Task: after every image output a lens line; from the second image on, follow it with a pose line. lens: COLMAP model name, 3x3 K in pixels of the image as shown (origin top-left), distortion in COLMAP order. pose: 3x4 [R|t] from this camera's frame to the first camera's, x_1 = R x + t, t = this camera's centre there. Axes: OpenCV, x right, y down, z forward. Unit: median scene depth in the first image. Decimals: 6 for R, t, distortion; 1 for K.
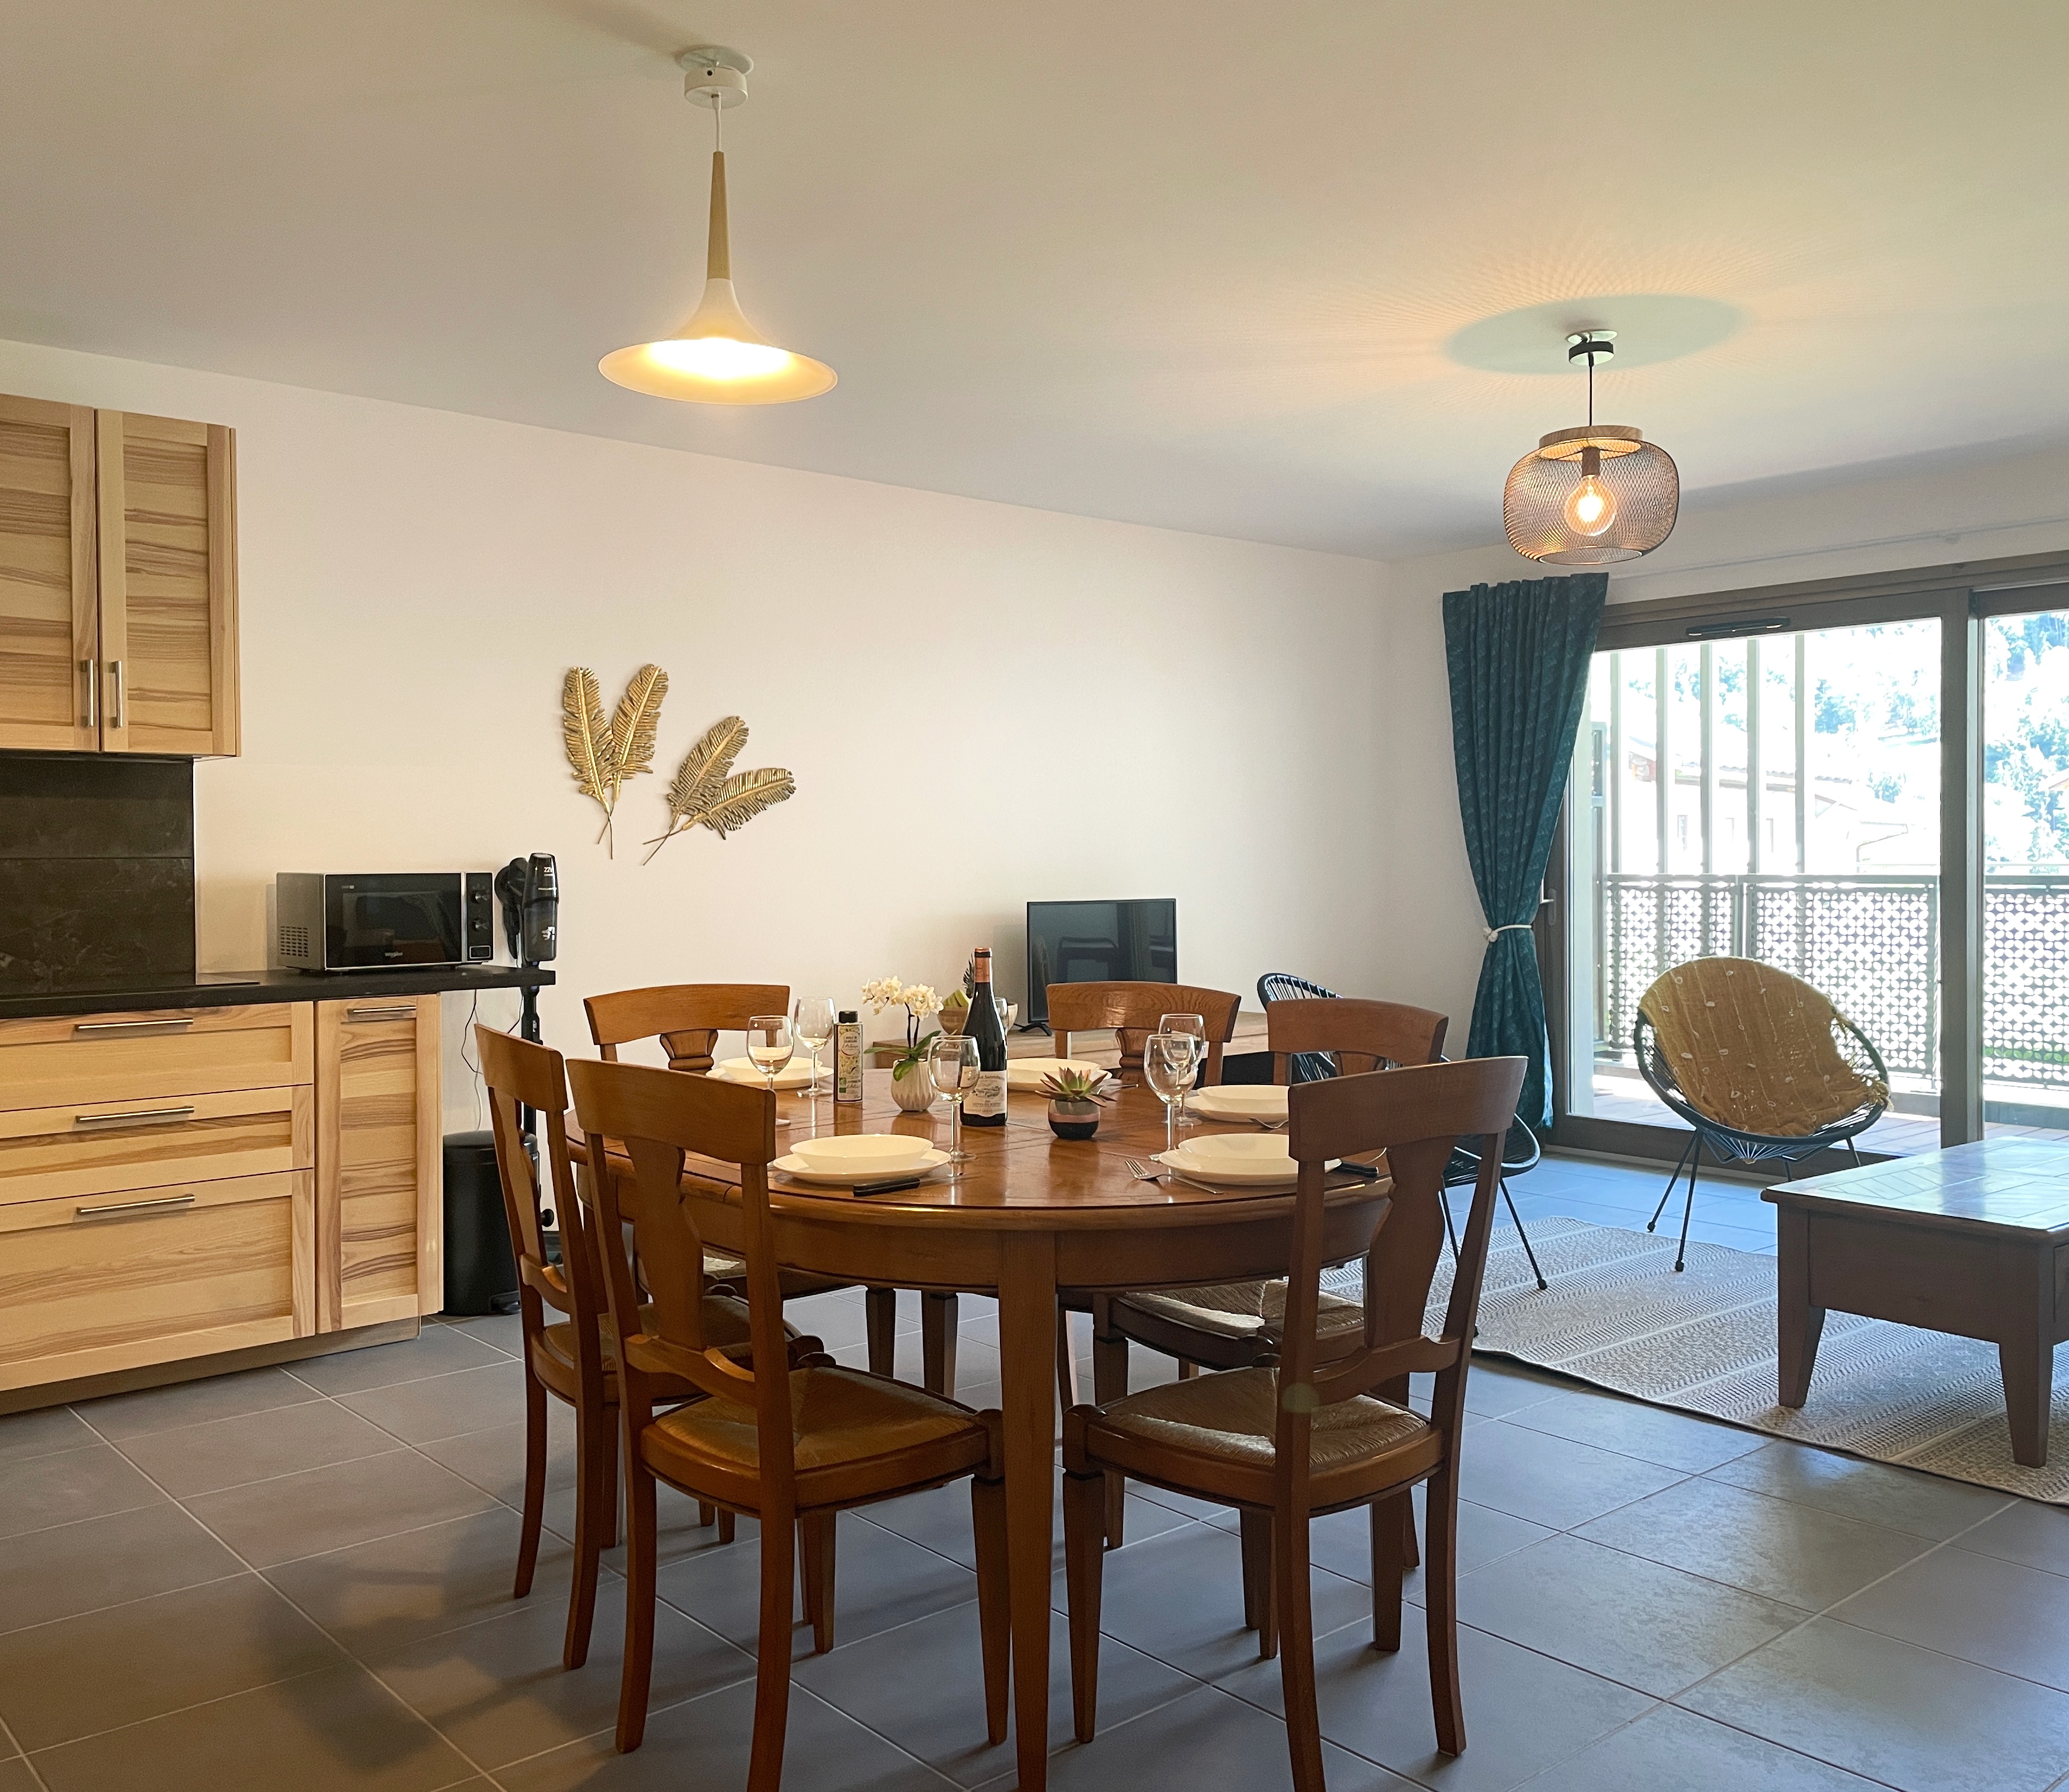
lens RADIAL K [[1753.3, 0, 1017.1], [0, 1753.3, 893.3], [0, 0, 1]] dist [0.023637, -0.013764]
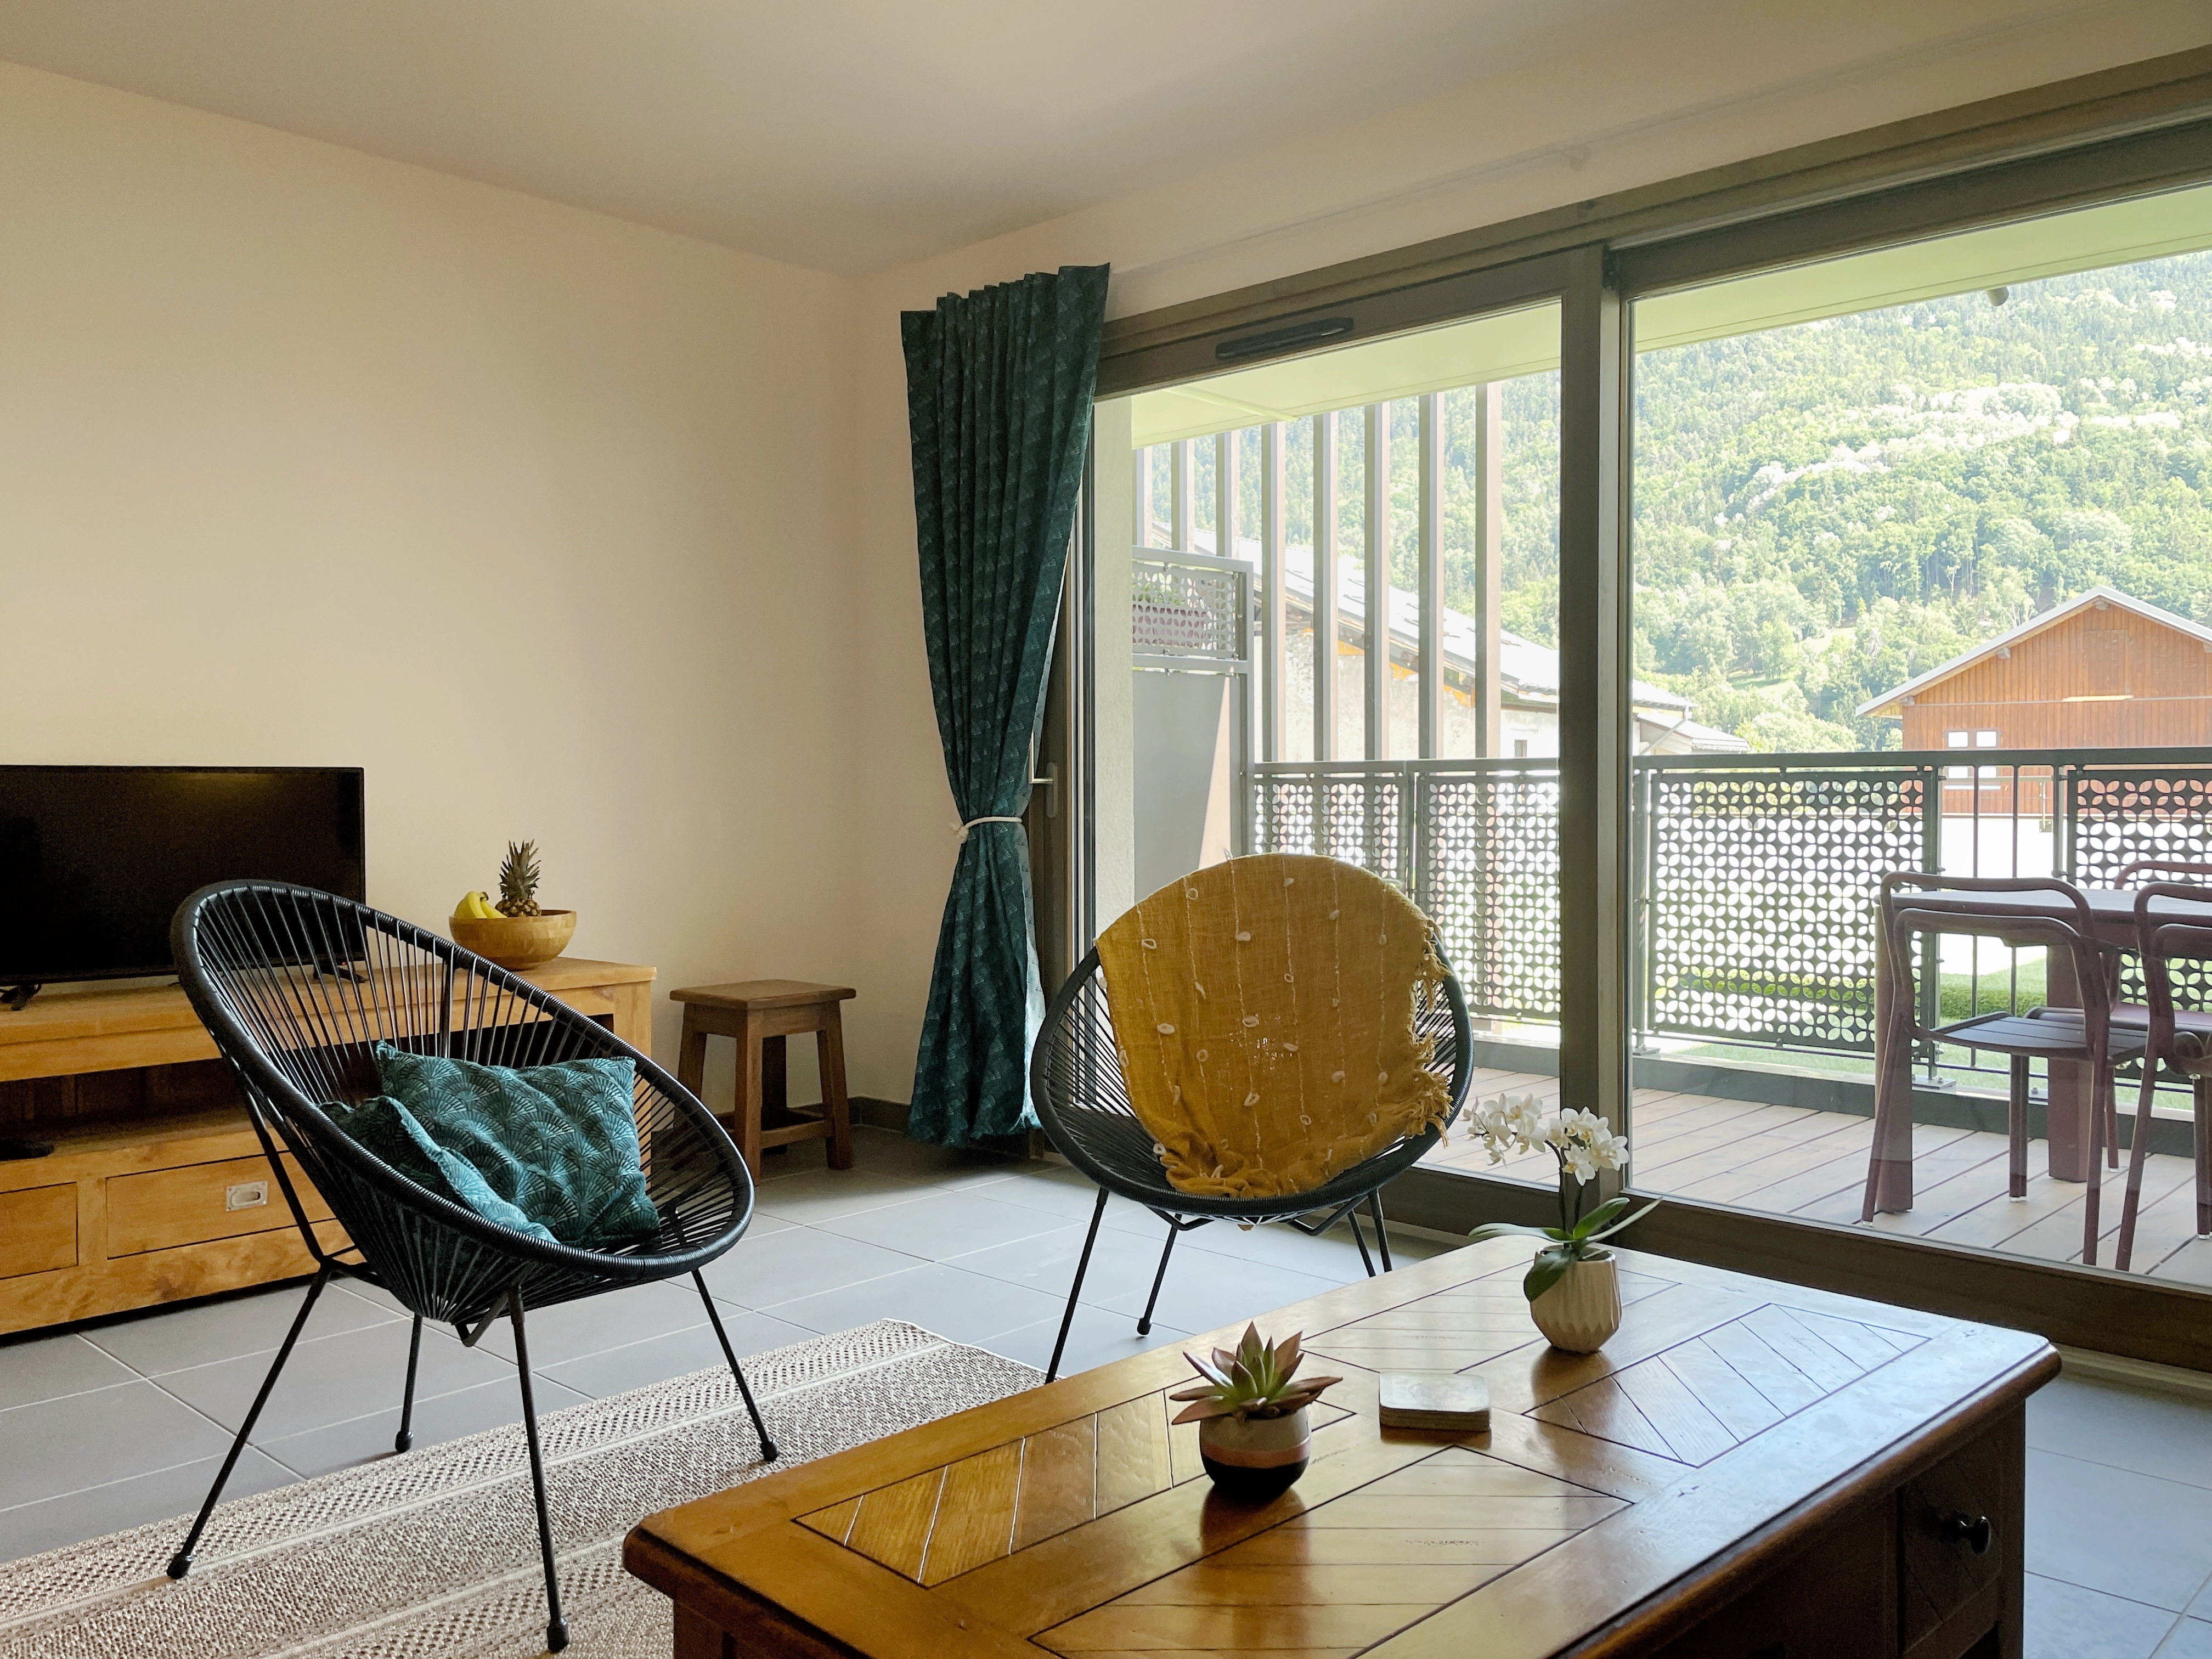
lens RADIAL K [[1720.2, 0, 1111.3], [0, 1720.2, 836.6], [0, 0, 1]] dist [0.037814, -0.020157]
pose [[0.993662, -0.000973, 0.112403, 0.227753], [0.000138, 0.999972, 0.007433, 0.018304], [-0.112408, -0.007371, 0.993635, 0.321033]]
